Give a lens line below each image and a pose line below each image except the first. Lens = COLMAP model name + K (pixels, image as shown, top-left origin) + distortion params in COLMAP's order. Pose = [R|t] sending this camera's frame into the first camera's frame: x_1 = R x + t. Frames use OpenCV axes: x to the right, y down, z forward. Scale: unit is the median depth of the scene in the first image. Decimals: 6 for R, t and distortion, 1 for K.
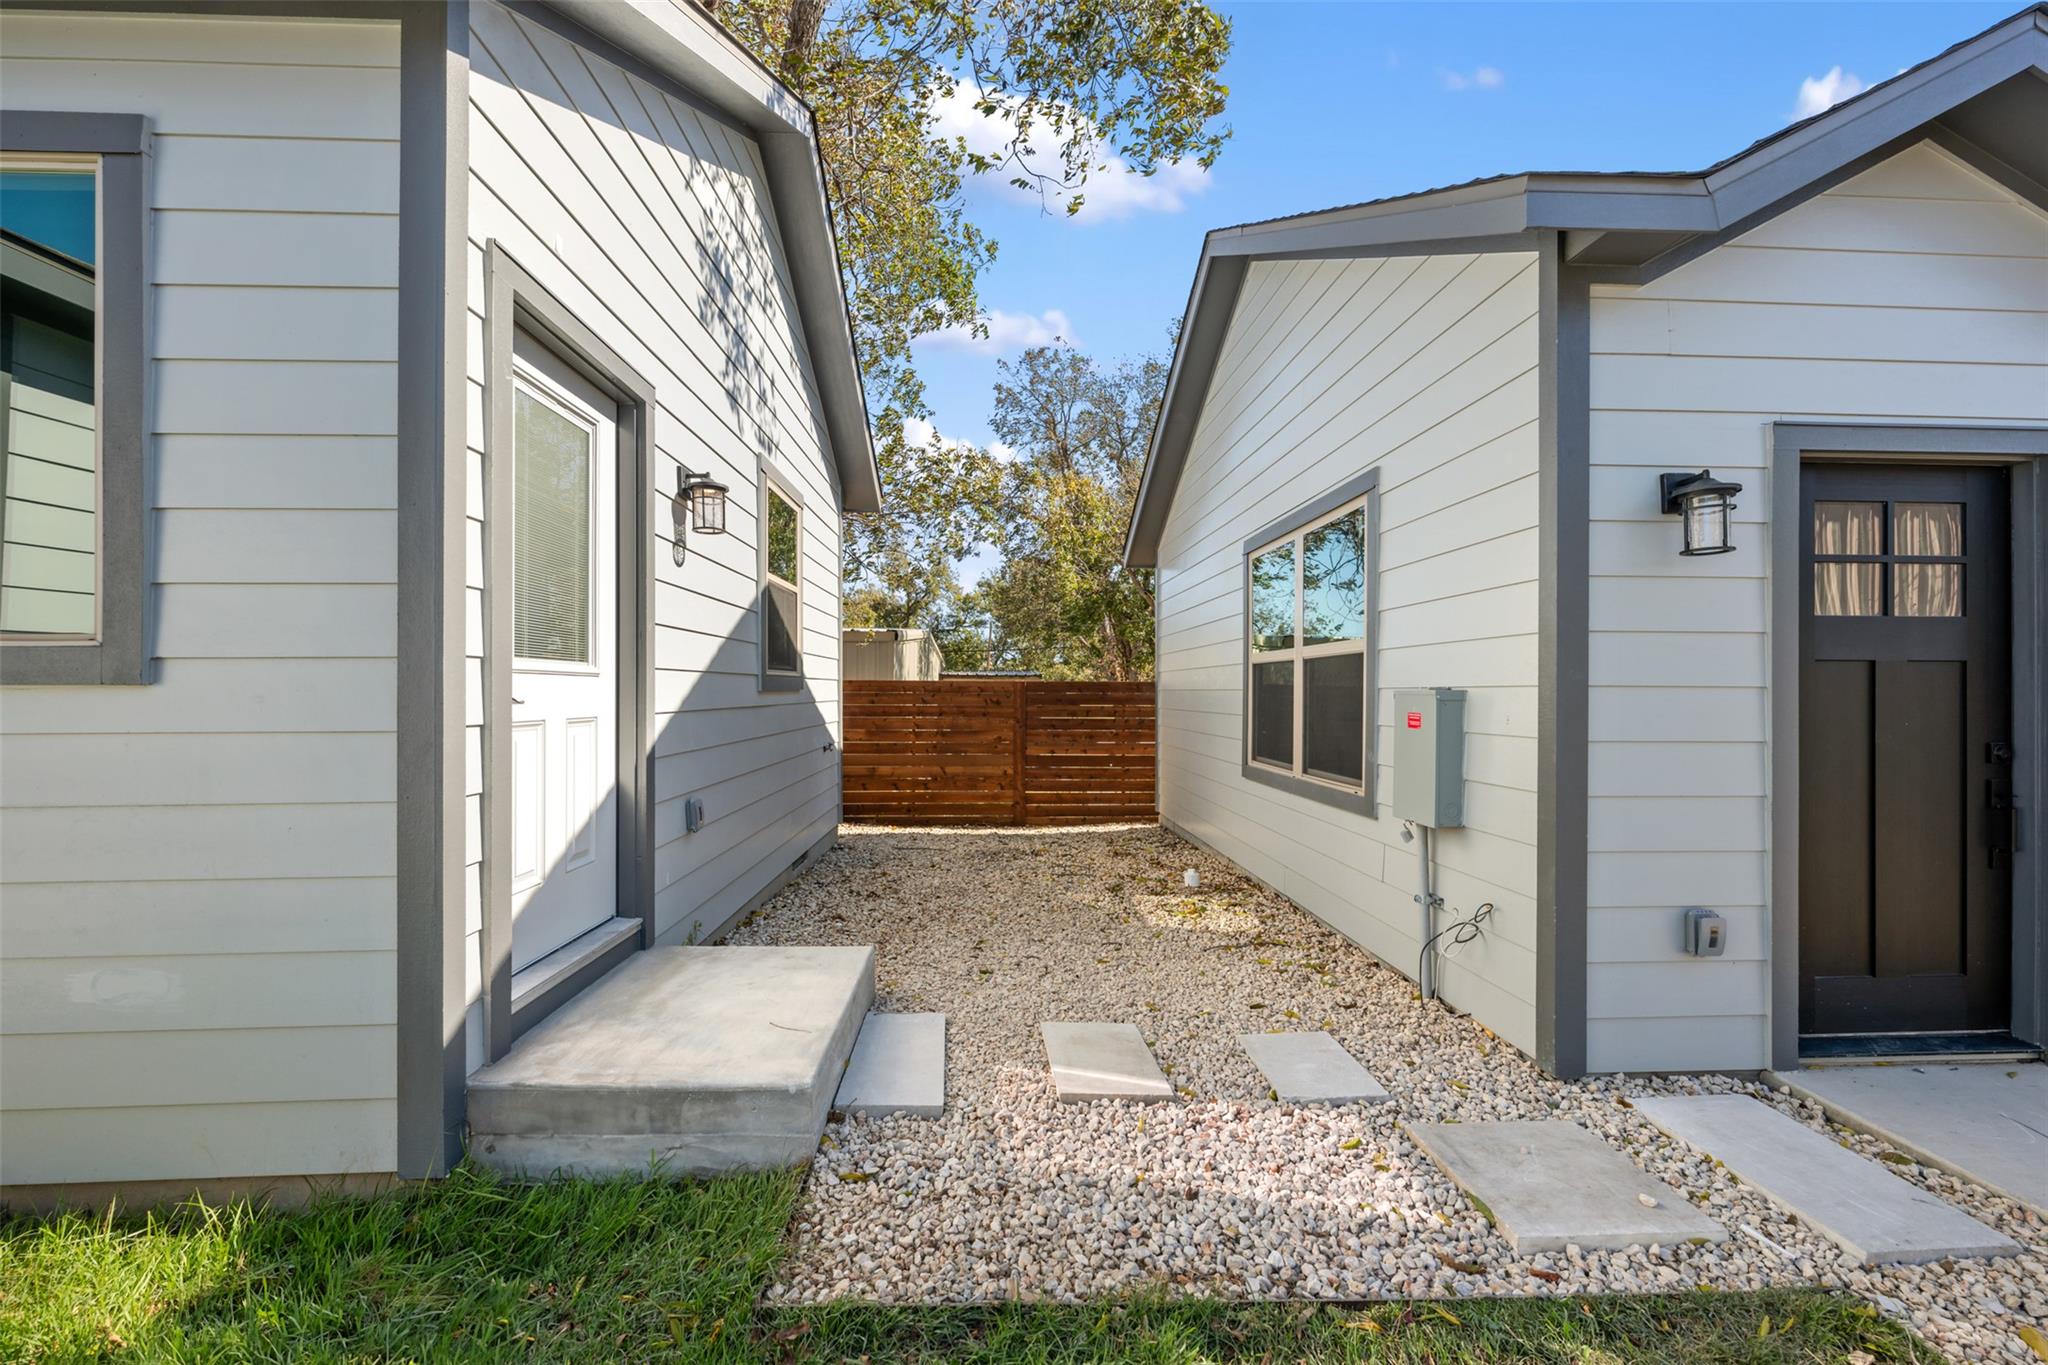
lens RADIAL K [[825.1, 0, 1011.9], [0, 825.1, 688.4], [0, 0, 1]] dist [-0.001342, 0.000858]
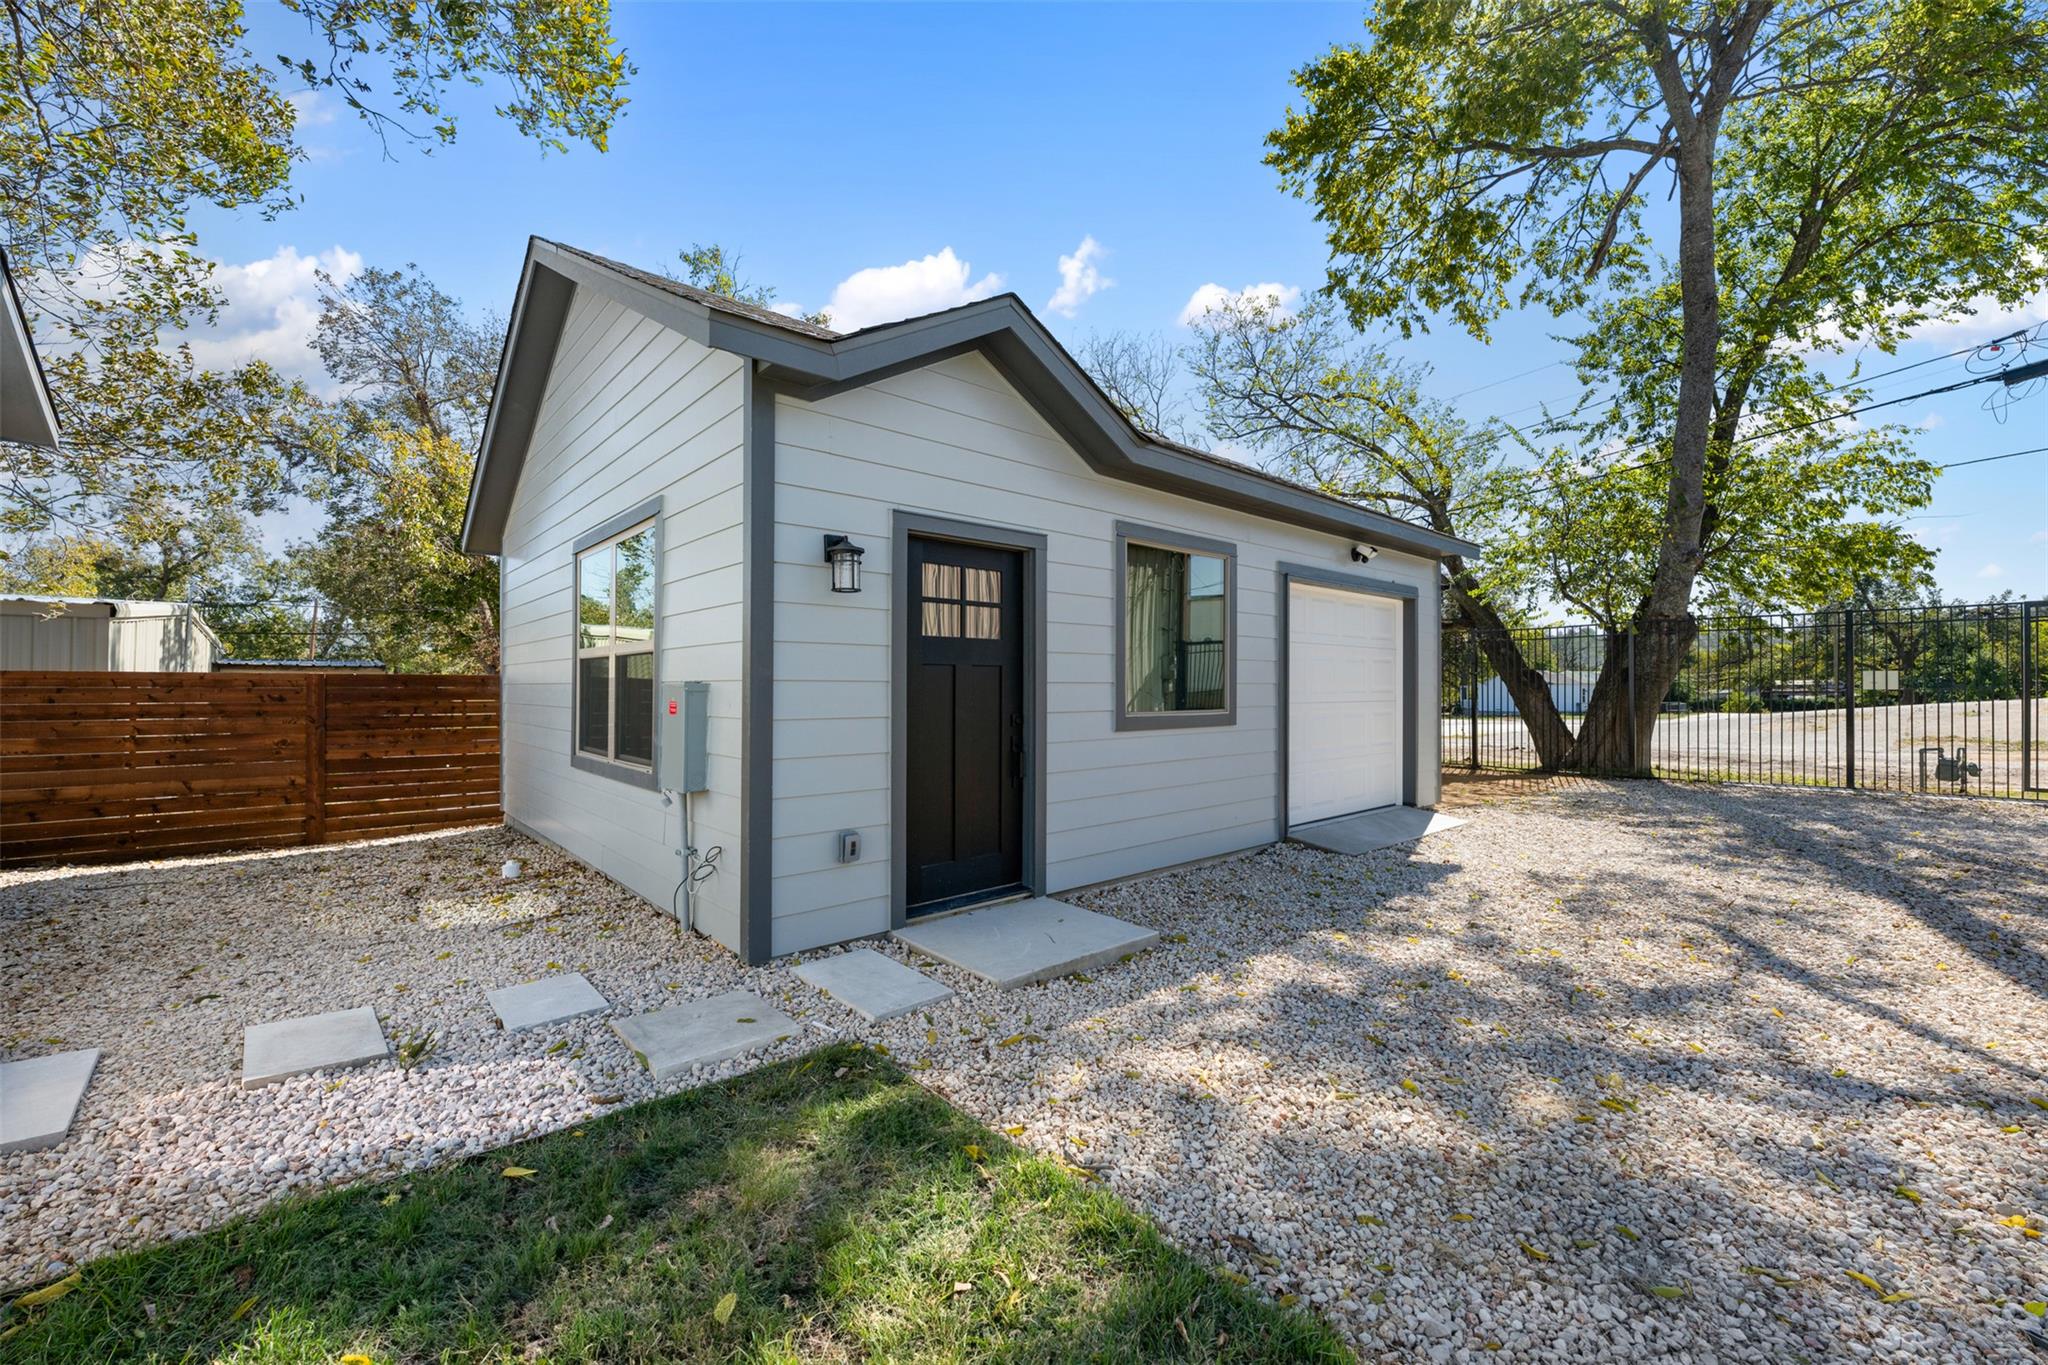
lens RADIAL K [[825.1, 0, 1035.6], [0, 825.1, 680.8], [0, 0, 1]] dist [-0.001342, 0.000858]
pose [[0.780300, 0.001643, 0.625403, 0.161285], [-0.000026, 0.999997, -0.002594, 0.001713], [-0.625405, 0.002007, 0.780298, -0.352032]]
